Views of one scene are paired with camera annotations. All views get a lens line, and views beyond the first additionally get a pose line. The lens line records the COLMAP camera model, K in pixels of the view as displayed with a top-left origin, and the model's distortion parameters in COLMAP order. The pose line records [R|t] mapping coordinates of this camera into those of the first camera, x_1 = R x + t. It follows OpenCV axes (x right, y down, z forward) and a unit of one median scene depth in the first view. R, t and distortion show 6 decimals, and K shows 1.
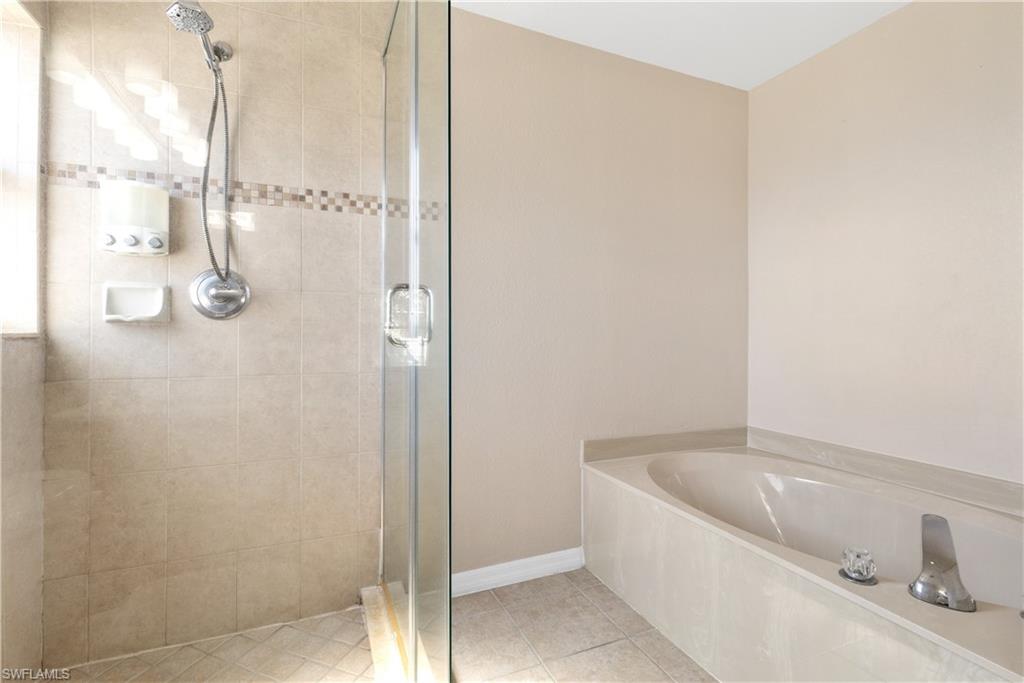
lens RADIAL K [[472.3, 0, 503.7], [0, 472.3, 329.6], [0, 0, 1]] dist [-0.000529, 0.000305]
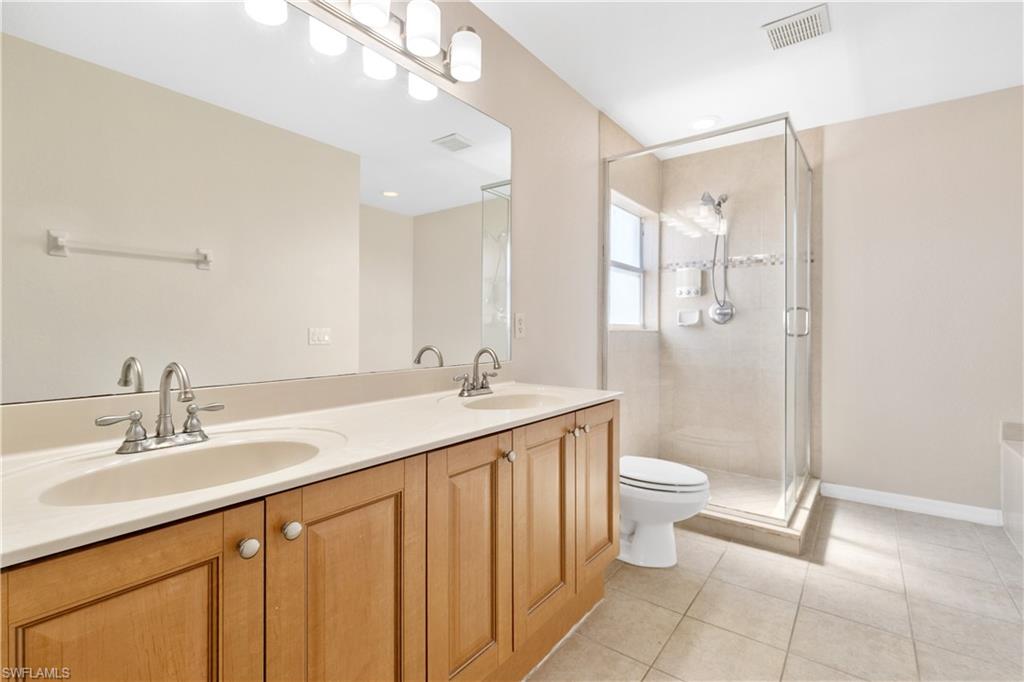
lens RADIAL K [[472.3, 0, 514.5], [0, 472.3, 333.7], [0, 0, 1]] dist [-0.000529, 0.000305]
pose [[0.507412, 0.005022, -0.861689, 0.783217], [-0.001413, 0.999987, 0.004997, 0.012443], [0.861702, -0.001318, 0.507412, -0.914132]]
